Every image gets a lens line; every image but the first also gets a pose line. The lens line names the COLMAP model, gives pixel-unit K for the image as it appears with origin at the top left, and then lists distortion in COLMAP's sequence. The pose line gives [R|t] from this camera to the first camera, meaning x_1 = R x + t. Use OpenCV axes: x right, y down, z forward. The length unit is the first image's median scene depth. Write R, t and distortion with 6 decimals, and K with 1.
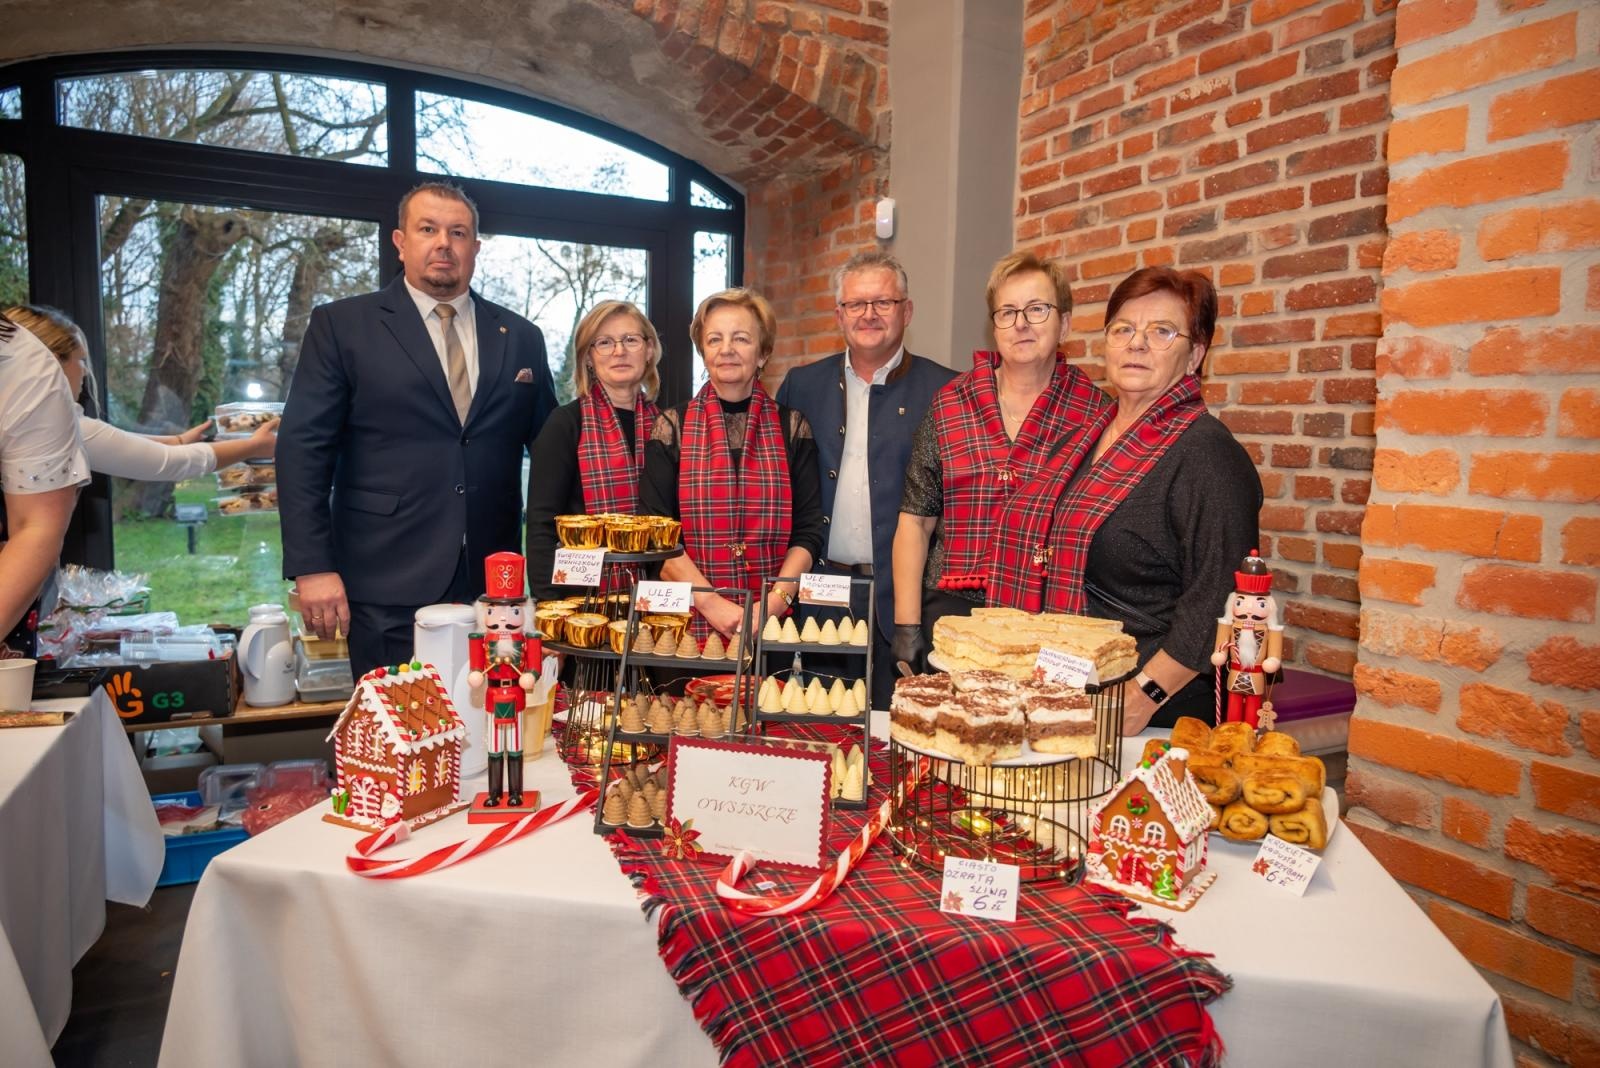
lens RADIAL K [[1043.4, 0, 800.0], [0, 1043.4, 534.0], [0, 0, 1]] dist [0.001006, -0.005844]
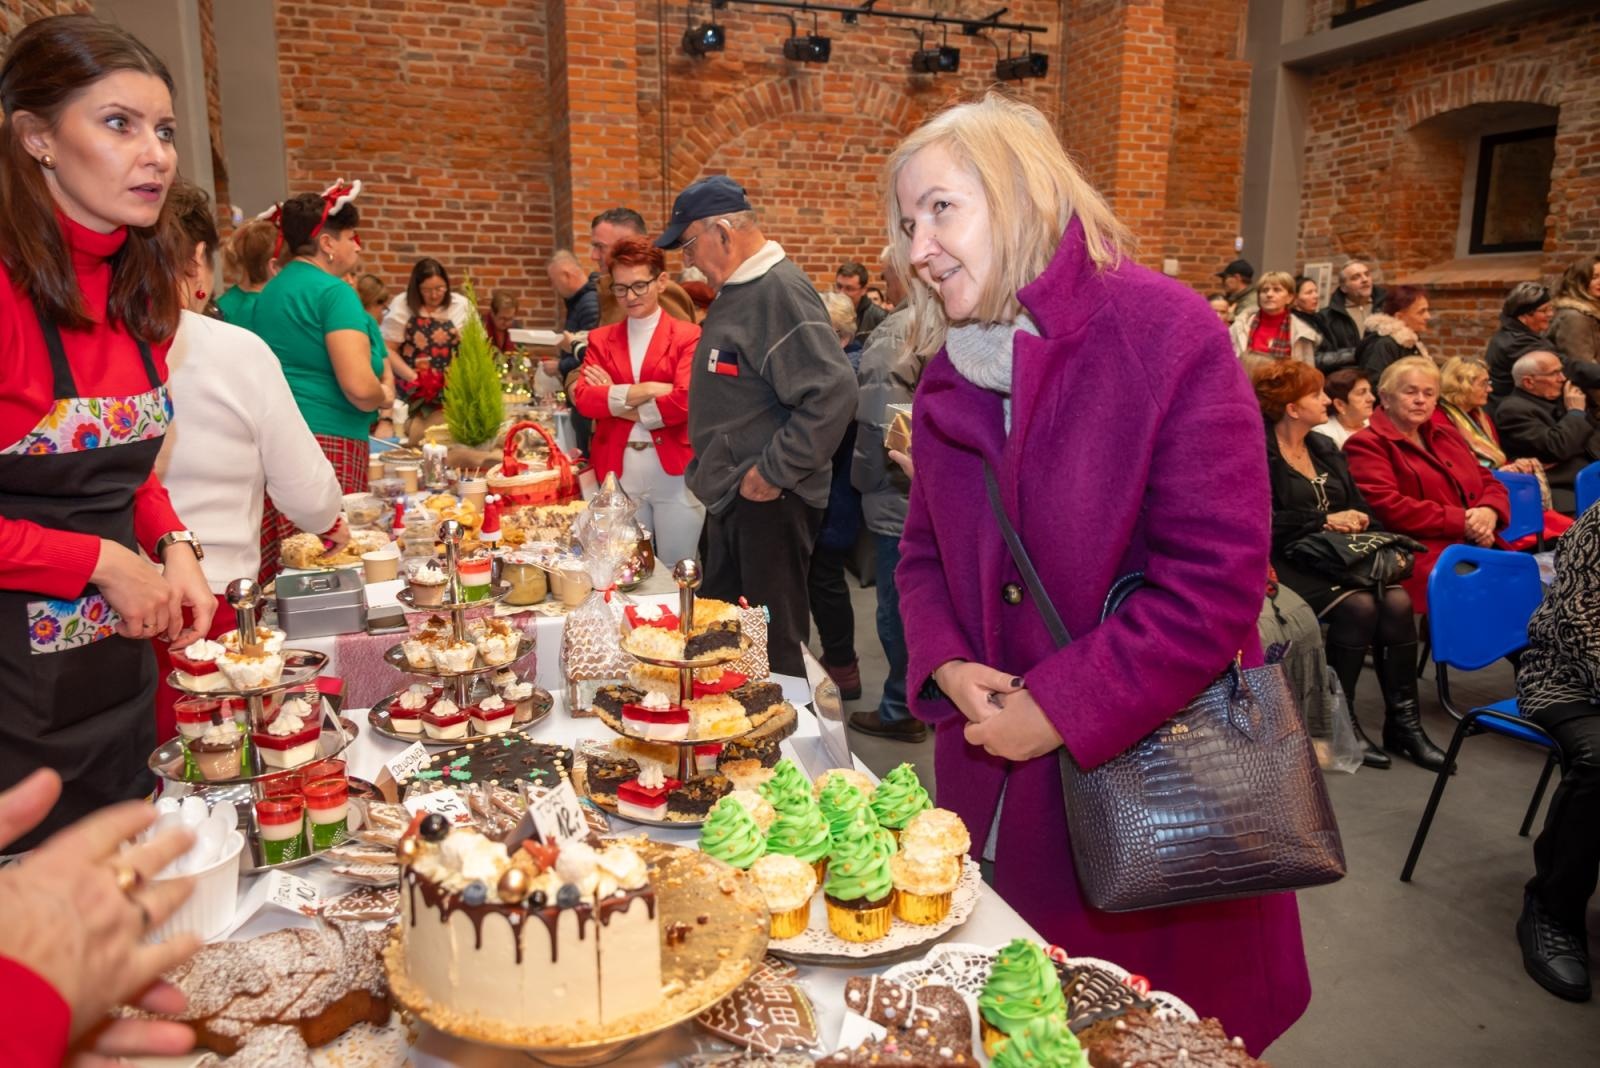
lens RADIAL K [[1112.6, 0, 800.0], [0, 1112.6, 534.0], [0, 0, 1]] dist [-0.000869, -0.000968]
pose [[0.128868, -0.201084, 0.971060, -2.302324], [0.091077, 0.977487, 0.190328, -0.022569], [-0.987470, 0.063914, 0.144281, -0.376807]]
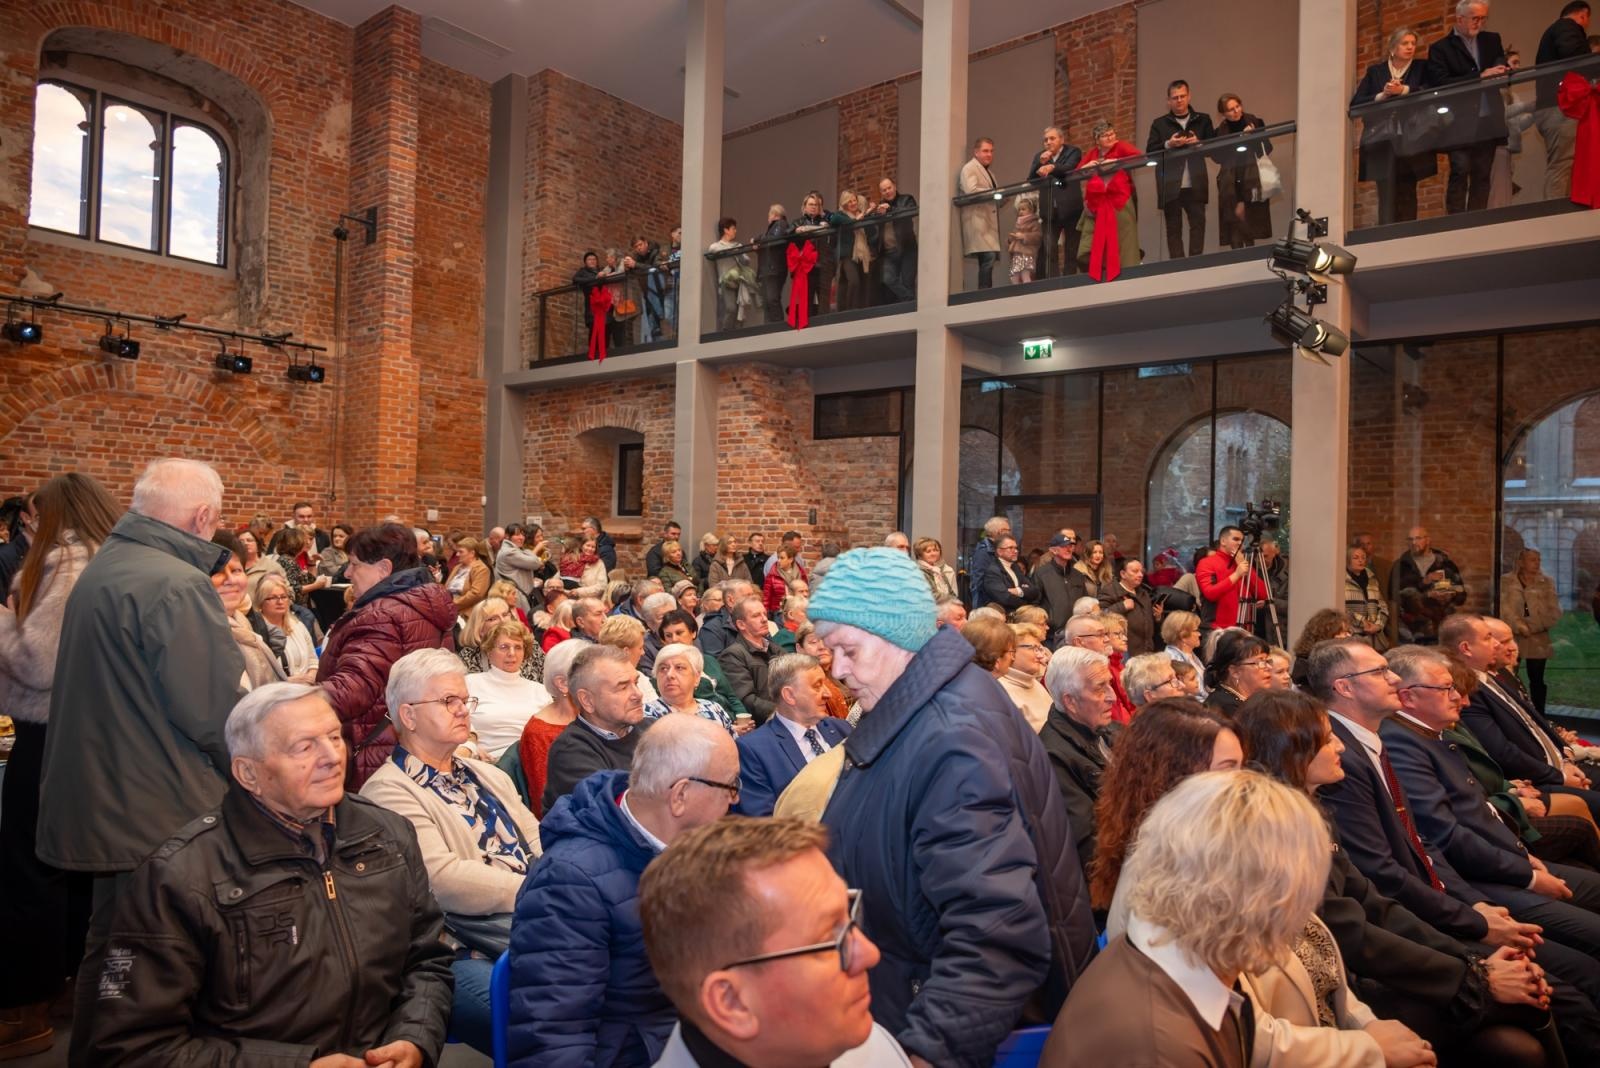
lens RADIAL K [[1043.4, 0, 800.0], [0, 1043.4, 534.0], [0, 0, 1]] dist [0.001006, -0.005844]
pose [[-0.395149, -0.009114, 0.918572, -3.423157], [0.054883, 0.997930, 0.033511, -0.053223], [-0.916976, 0.063656, -0.393831, -0.741229]]
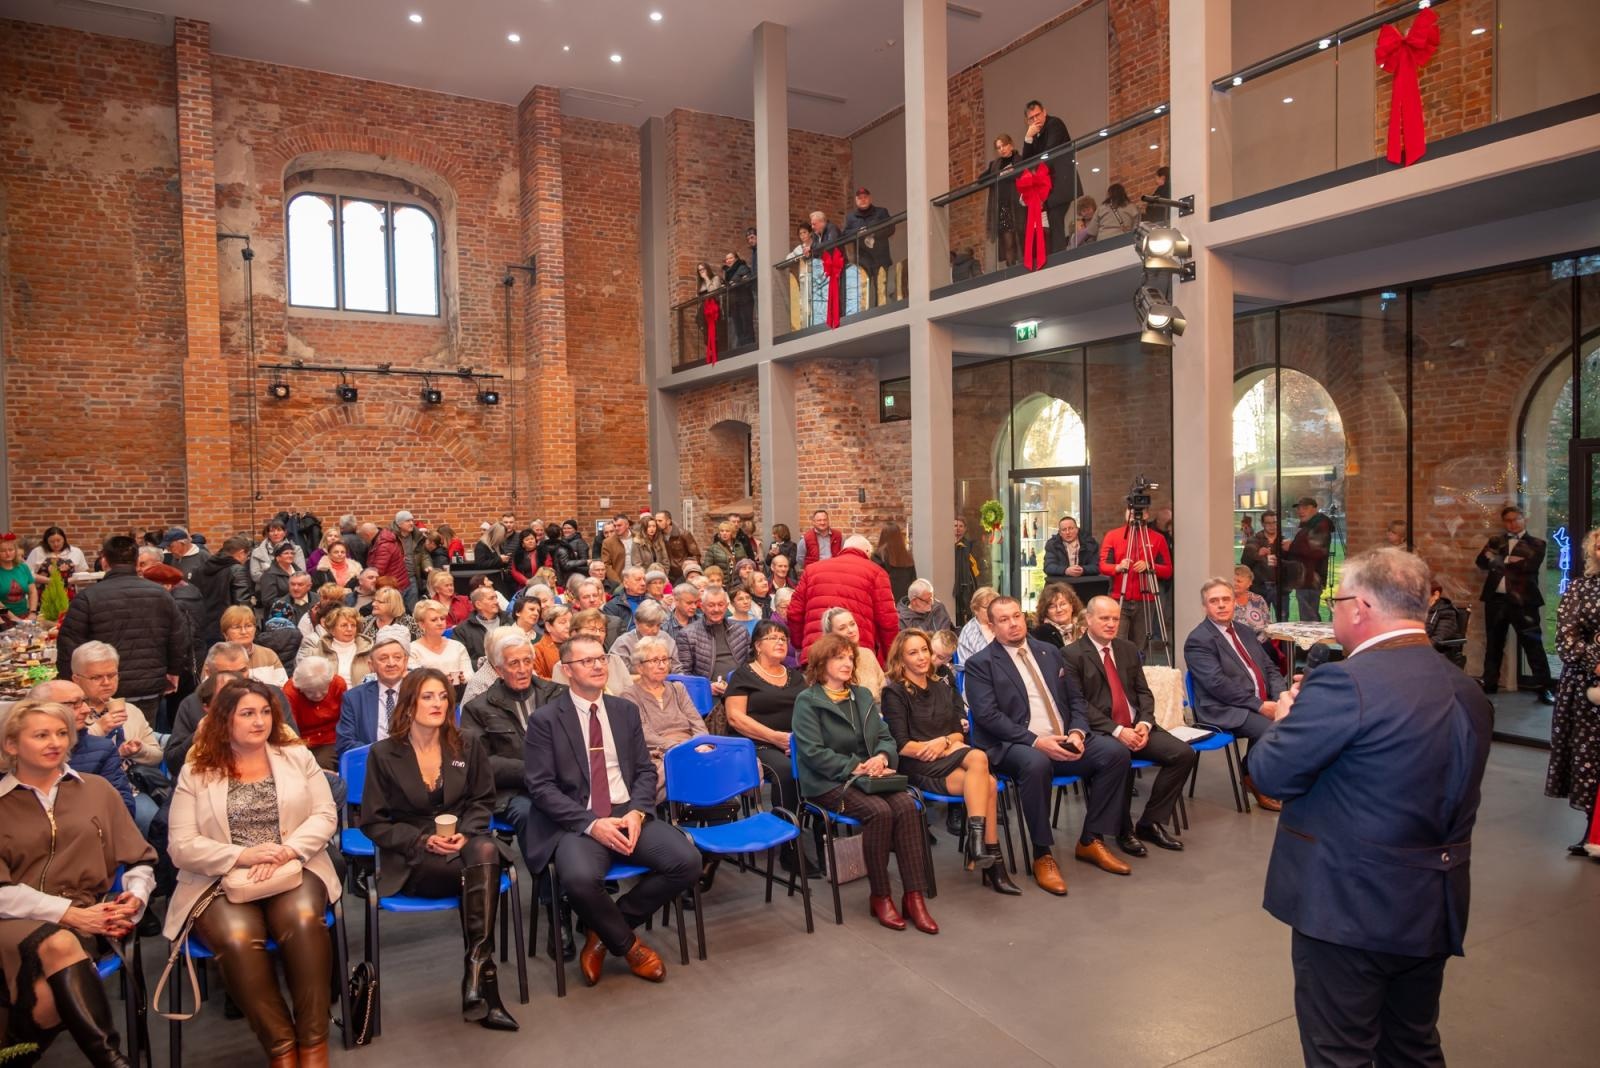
lens RADIAL K [[1043.4, 0, 800.0], [0, 1043.4, 534.0], [0, 0, 1]] dist [0.001006, -0.005844]
pose [[-0.066502, -0.043073, 0.996856, -4.130508], [0.111236, 0.992520, 0.050307, -0.070666], [-0.991566, 0.114232, -0.061214, -1.724528]]
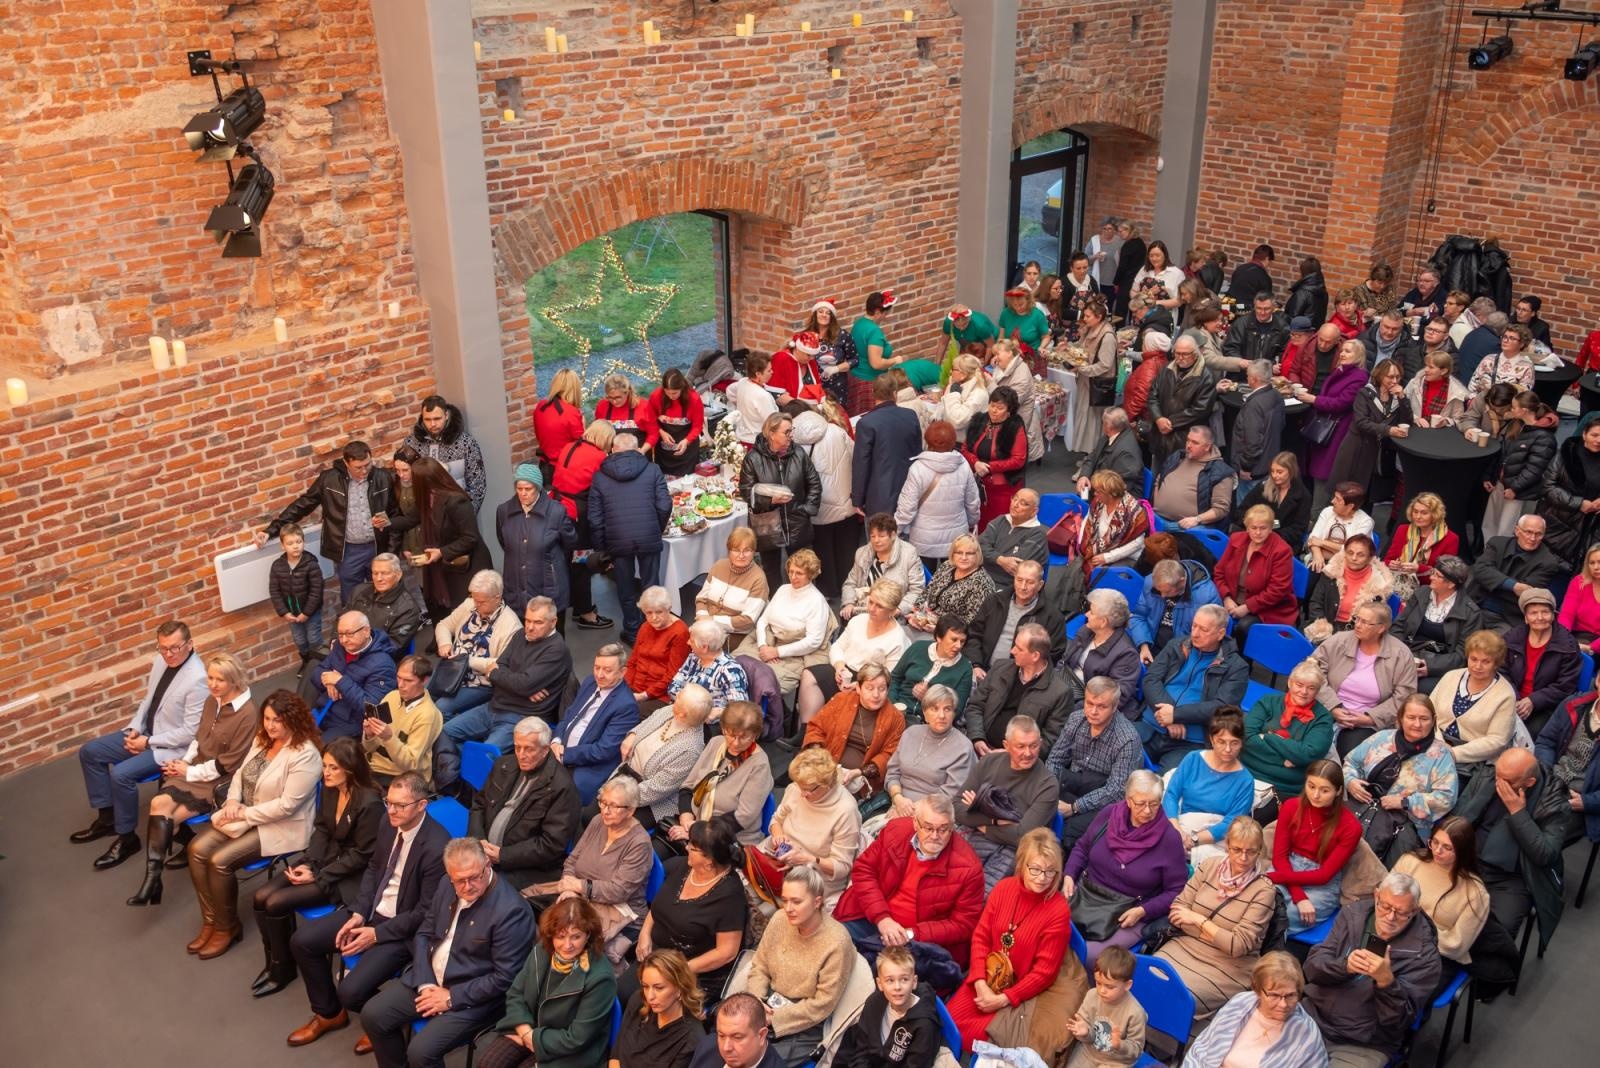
lens RADIAL K [[1545.4, 0, 800.0], [0, 1545.4, 534.0], [0, 0, 1]] dist [-0.004664, -0.010912]
pose [[0.946906, -0.148872, 0.284967, -2.834655], [0.051504, 0.945129, 0.322613, -0.946845], [-0.317359, -0.290807, 0.902615, -3.681408]]
